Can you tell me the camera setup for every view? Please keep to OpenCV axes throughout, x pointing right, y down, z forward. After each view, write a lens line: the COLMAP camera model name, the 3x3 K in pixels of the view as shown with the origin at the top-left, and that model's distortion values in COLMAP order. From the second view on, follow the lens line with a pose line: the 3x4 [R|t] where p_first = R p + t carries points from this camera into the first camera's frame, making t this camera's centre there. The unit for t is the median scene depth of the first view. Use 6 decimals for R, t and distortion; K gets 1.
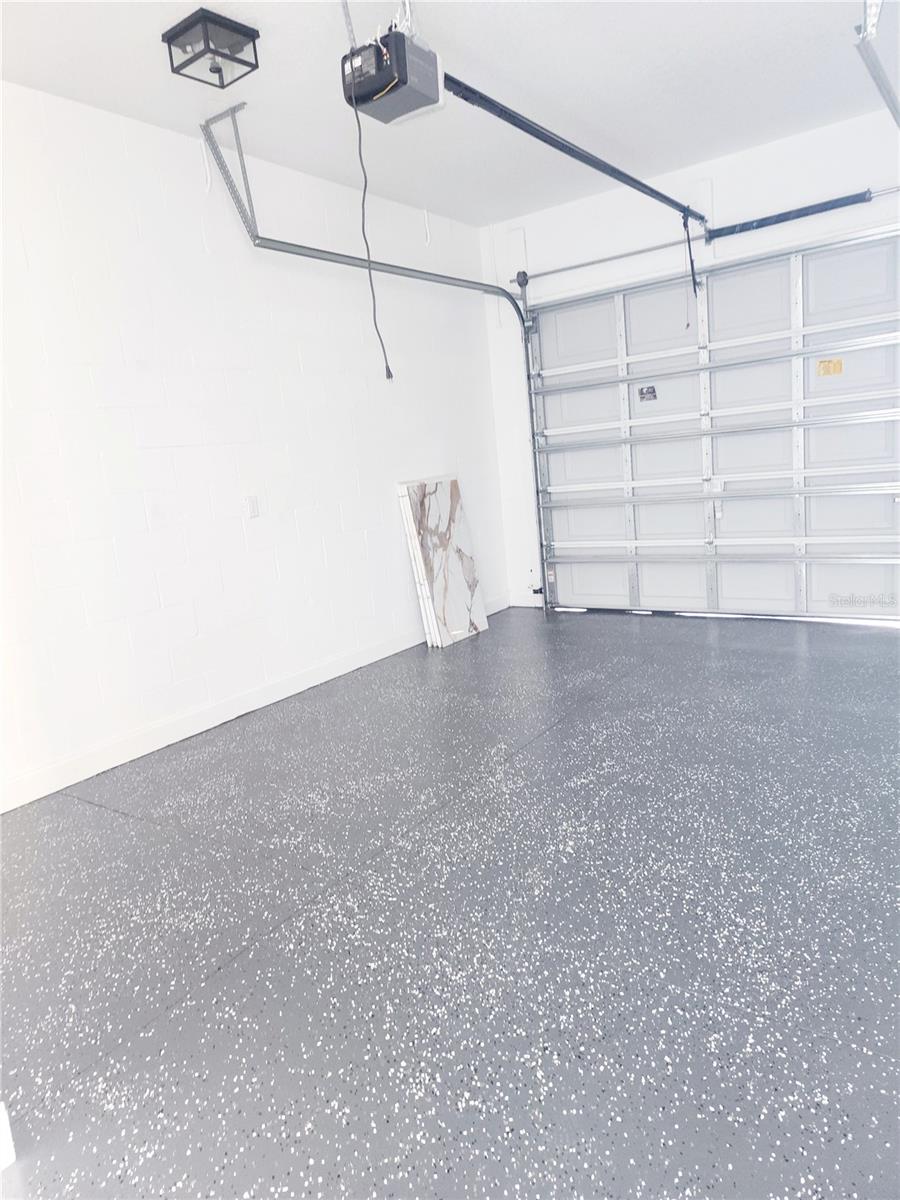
lens RADIAL K [[808.0, 0, 451.9], [0, 808.0, 612.1], [0, 0, 1]] dist [0.052859, -0.045215]
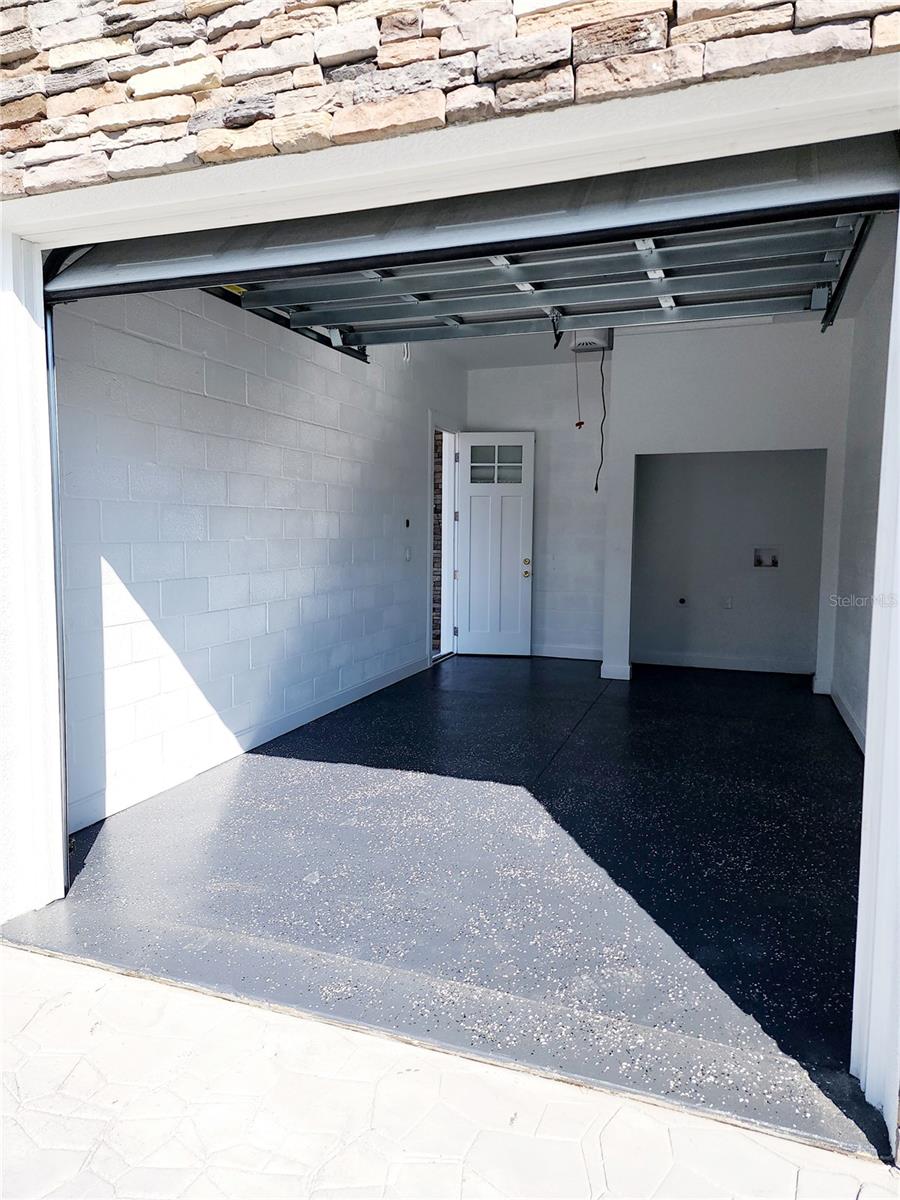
lens RADIAL K [[808.0, 0, 451.9], [0, 808.0, 612.1], [0, 0, 1]] dist [0.052859, -0.045215]
pose [[-0.960533, 0.115876, -0.252880, 0.596039], [0.031962, 0.949057, 0.313478, -0.488032], [0.276322, 0.293024, -0.915305, 2.134454]]
